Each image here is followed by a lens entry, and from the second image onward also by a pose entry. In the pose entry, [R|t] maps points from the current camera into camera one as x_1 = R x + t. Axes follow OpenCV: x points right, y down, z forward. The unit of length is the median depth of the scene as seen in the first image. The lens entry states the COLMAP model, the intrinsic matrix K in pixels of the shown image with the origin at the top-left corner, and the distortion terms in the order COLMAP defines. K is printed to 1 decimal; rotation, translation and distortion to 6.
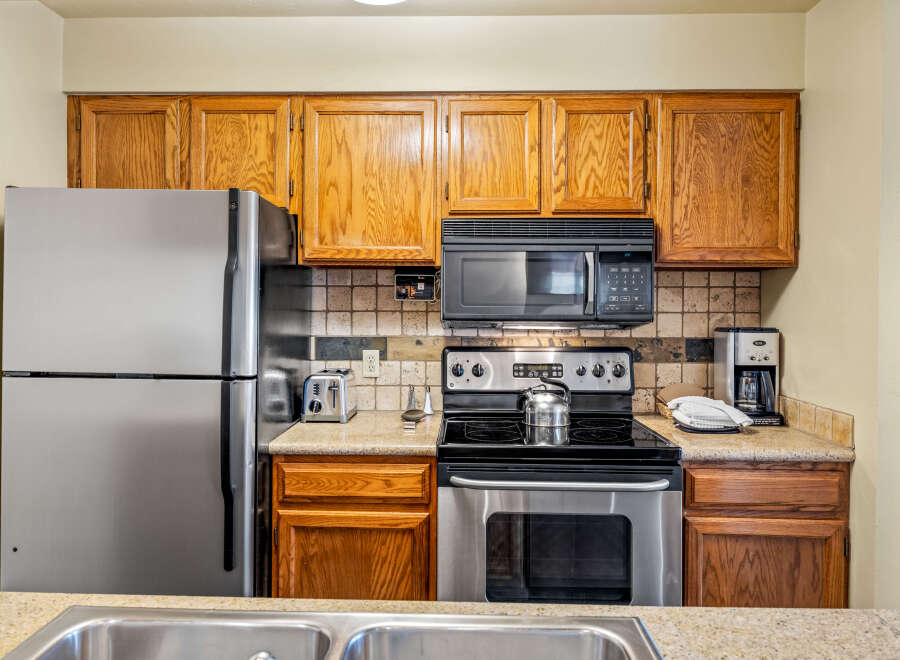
lens RADIAL K [[642.6, 0, 448.9], [0, 642.6, 322.9], [0, 0, 1]] dist [0.028508, -0.000400]
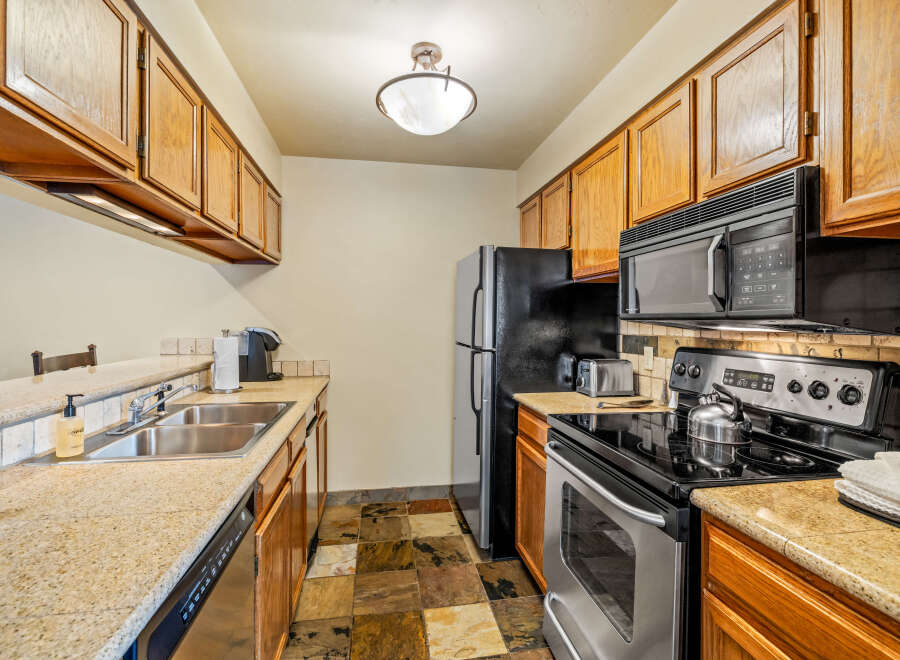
lens RADIAL K [[428.8, 0, 446.2], [0, 428.8, 326.5], [0, 0, 1]] dist [0.004605, 0.000234]
pose [[0.189572, 0.006878, -0.981843, 0.622582], [-0.030458, 0.999535, 0.001121, 0.015351], [0.981394, 0.029693, 0.189694, 0.497865]]
